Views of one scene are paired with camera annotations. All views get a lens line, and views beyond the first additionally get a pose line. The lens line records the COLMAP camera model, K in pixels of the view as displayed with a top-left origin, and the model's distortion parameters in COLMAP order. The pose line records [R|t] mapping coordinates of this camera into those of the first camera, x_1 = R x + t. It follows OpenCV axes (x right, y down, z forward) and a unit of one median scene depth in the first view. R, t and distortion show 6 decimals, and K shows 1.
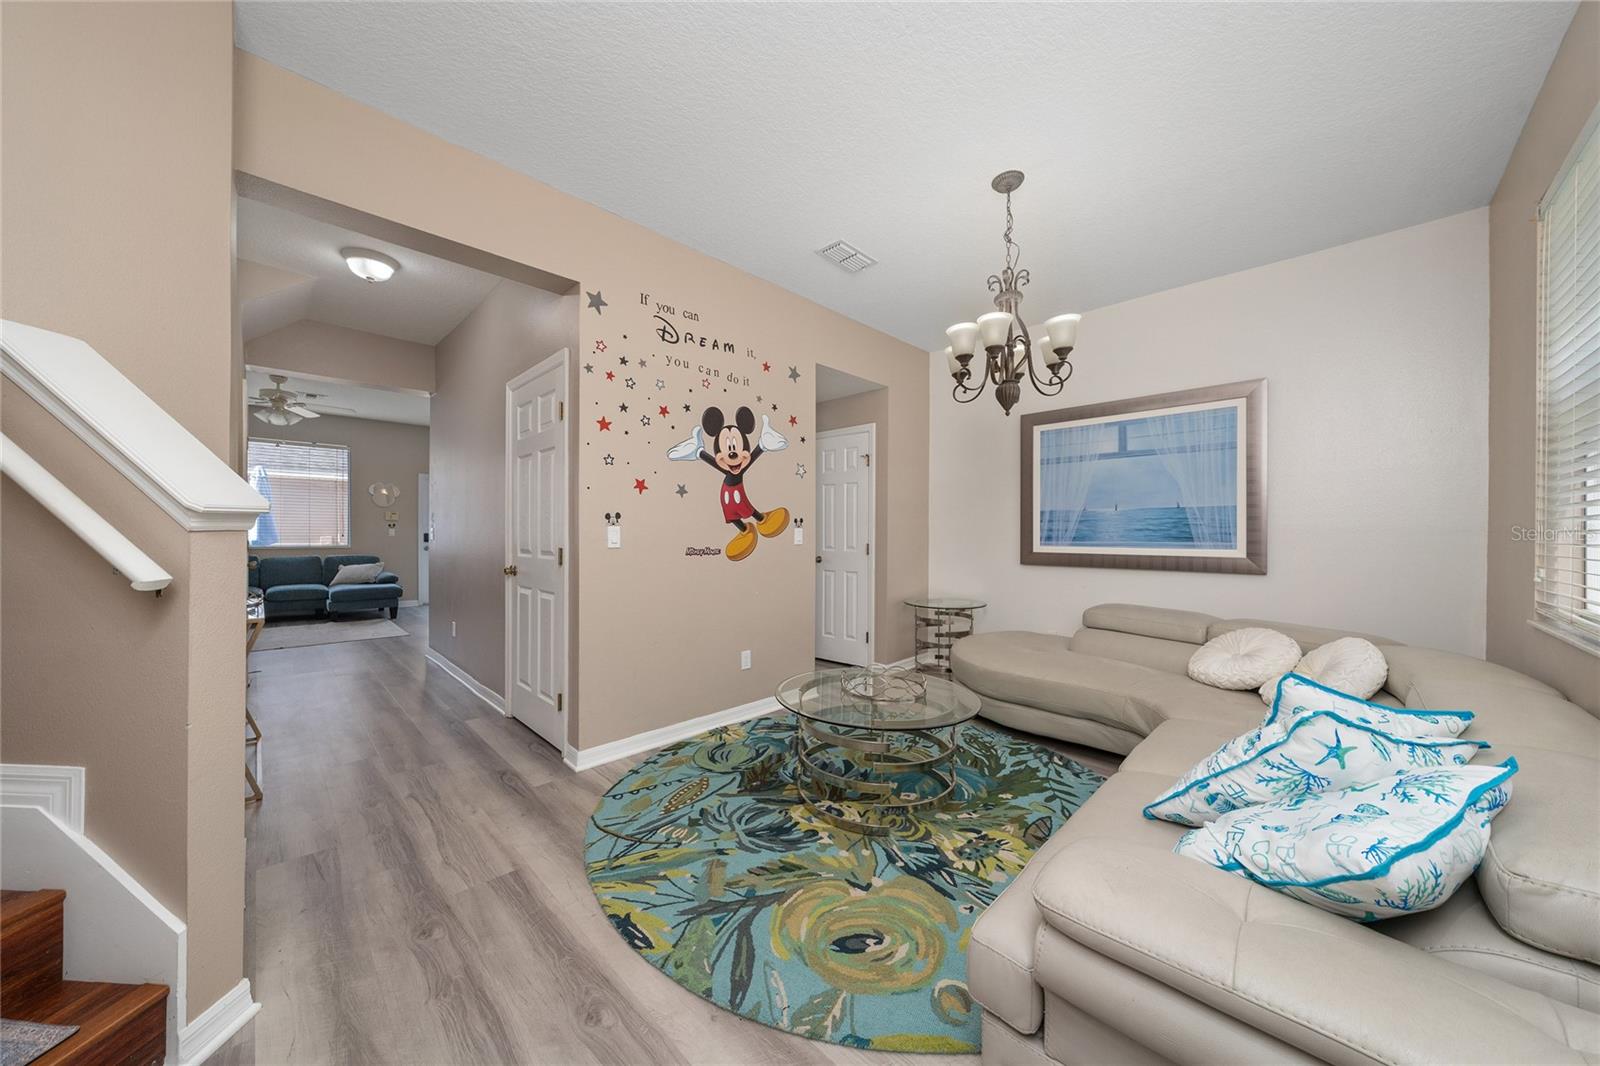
lens RADIAL K [[546.4, 0, 807.3], [0, 546.4, 535.6], [0, 0, 1]] dist [-0.002560, -0.000303]
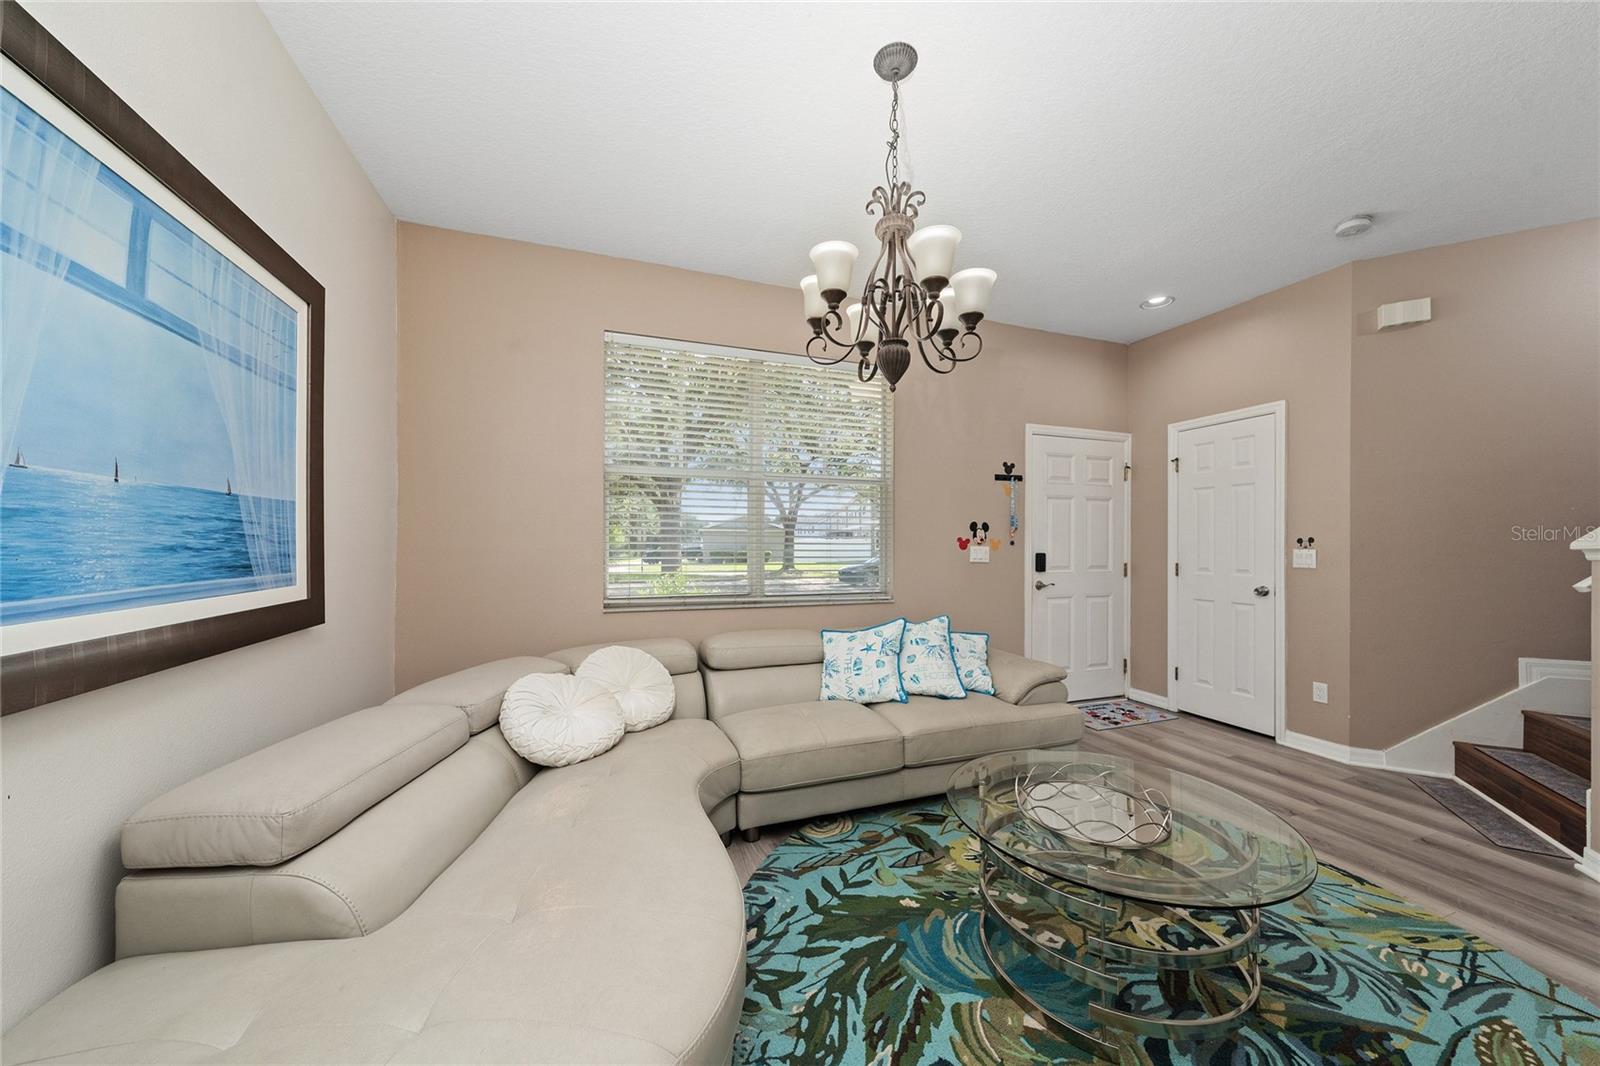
lens RADIAL K [[546.4, 0, 793.3], [0, 546.4, 542.2], [0, 0, 1]] dist [-0.002560, -0.000303]
pose [[-0.894832, -0.002547, 0.446396, 0.167386], [-0.005599, 0.999969, -0.005518, -0.023336], [-0.446368, -0.007437, -0.894818, 1.742982]]
